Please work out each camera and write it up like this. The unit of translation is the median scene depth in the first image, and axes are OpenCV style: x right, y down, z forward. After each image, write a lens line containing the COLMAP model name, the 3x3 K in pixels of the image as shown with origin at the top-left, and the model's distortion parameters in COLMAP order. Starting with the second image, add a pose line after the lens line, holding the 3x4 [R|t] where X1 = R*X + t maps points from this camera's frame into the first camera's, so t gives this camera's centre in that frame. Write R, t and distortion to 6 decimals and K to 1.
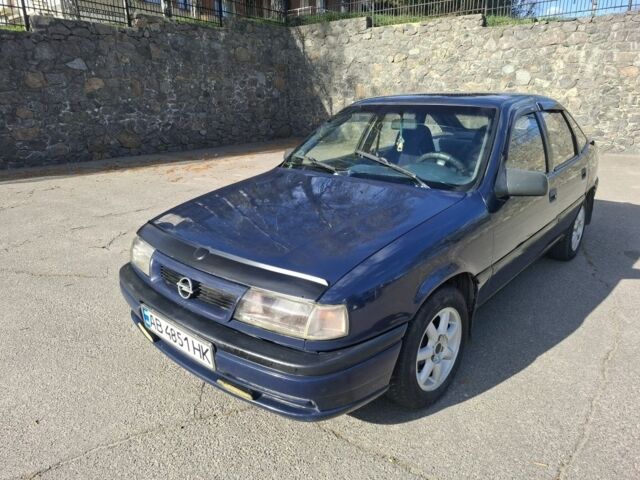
lens RADIAL K [[487.2, 0, 320.0], [0, 487.2, 292.3], [0, 0, 1]] dist [0.159639, -0.049360]
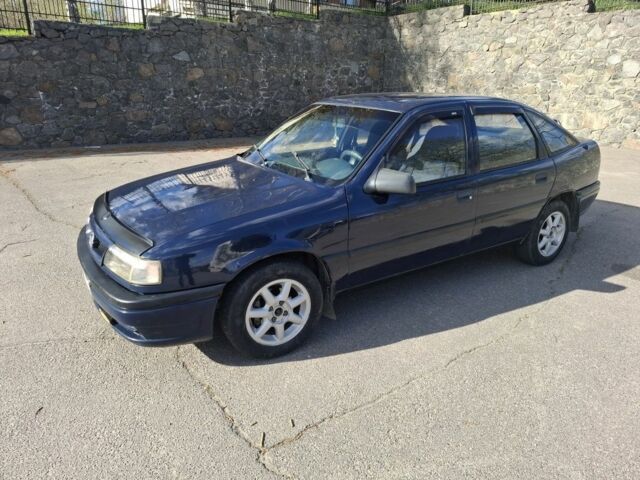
lens RADIAL K [[487.2, 0, 320.0], [0, 487.2, 292.3], [0, 0, 1]] dist [0.159639, -0.049360]
pose [[0.961250, 0.130244, -0.242973, 0.146268], [-0.123665, 0.991426, 0.042207, 0.000285], [0.246387, -0.010524, 0.969114, -0.035731]]
